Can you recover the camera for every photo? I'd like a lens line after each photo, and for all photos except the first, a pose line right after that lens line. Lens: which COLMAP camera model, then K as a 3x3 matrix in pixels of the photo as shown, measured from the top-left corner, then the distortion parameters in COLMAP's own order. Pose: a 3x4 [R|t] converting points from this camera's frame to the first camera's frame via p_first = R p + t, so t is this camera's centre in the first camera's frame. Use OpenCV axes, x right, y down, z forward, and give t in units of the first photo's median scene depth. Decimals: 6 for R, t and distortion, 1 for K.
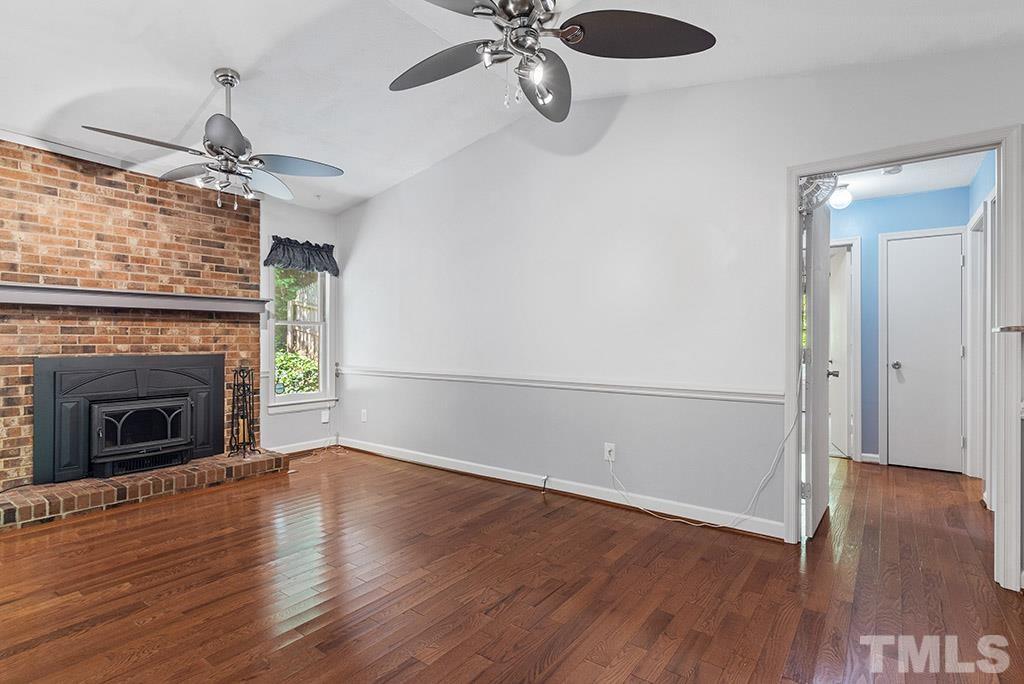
lens RADIAL K [[505.5, 0, 510.7], [0, 505.5, 341.5], [0, 0, 1]] dist [0.000014, -0.000896]
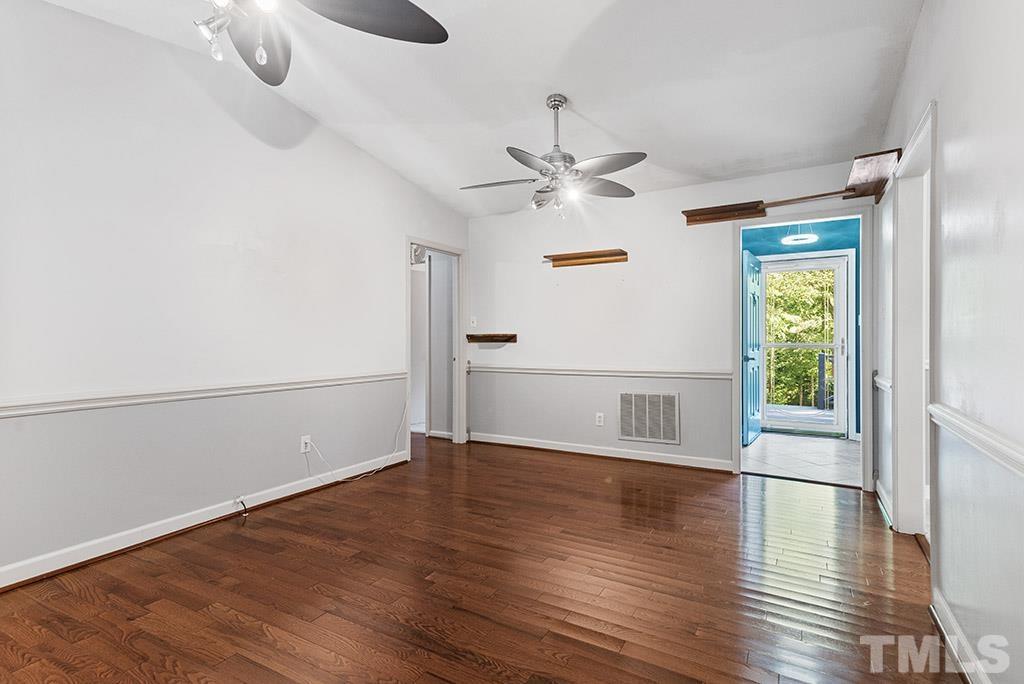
lens RADIAL K [[505.5, 0, 510.7], [0, 505.5, 341.5], [0, 0, 1]] dist [0.000014, -0.000896]
pose [[-0.116101, -0.003727, 0.993230, -0.807753], [0.015064, 0.999871, 0.005513, 0.001597], [-0.993123, 0.015602, -0.116030, 0.608393]]
